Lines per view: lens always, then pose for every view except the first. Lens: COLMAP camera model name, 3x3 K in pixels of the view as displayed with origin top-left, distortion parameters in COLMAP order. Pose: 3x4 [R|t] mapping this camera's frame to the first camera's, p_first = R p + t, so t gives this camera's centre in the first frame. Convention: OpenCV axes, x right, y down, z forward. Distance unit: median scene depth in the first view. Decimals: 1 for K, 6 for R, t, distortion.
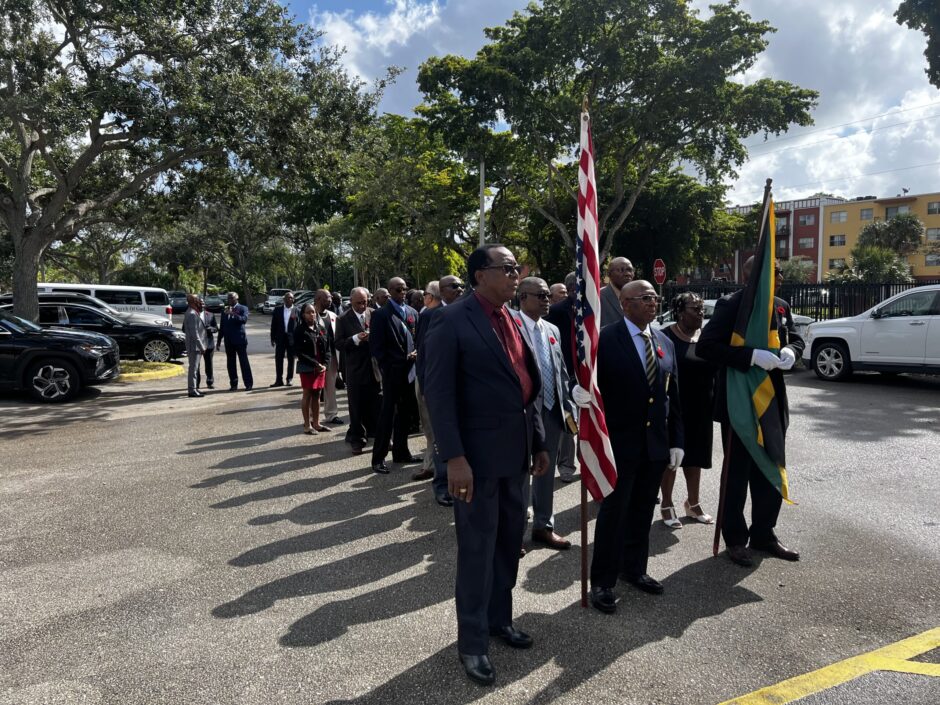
lens RADIAL K [[709.3, 0, 476.1], [0, 709.3, 356.1], [0, 0, 1]] dist [0.047611, -0.062812]
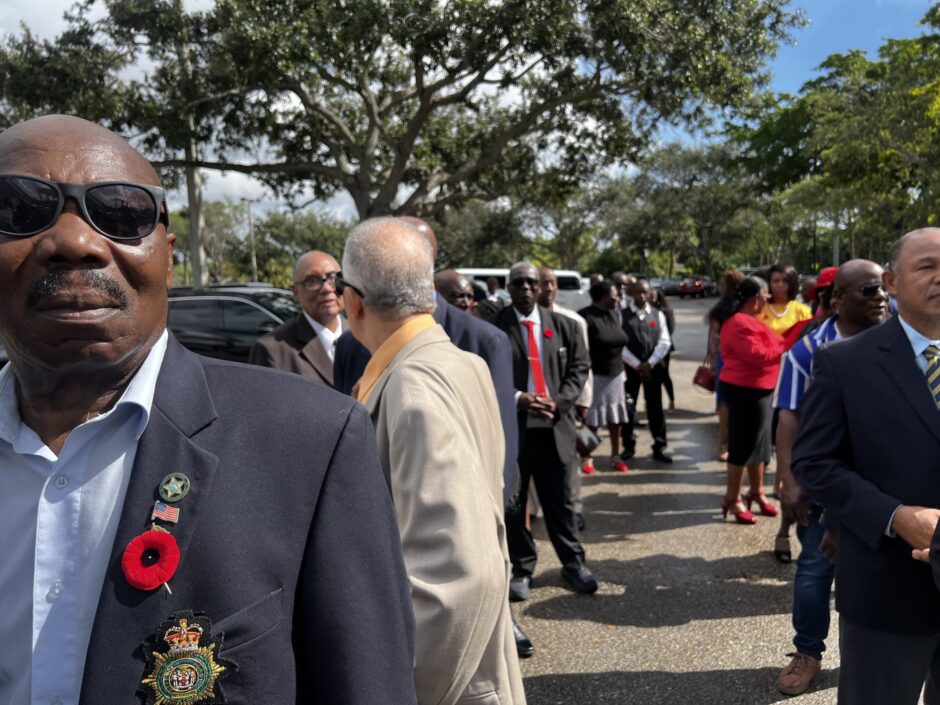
lens RADIAL K [[717.1, 0, 473.5], [0, 717.1, 344.0], [0, 0, 1]] dist [0.046299, -0.064756]
pose [[0.789281, 0.039805, -0.612741, 0.017322], [-0.035066, 0.999190, 0.019741, -0.013306], [0.613030, 0.005905, 0.790037, 0.158180]]
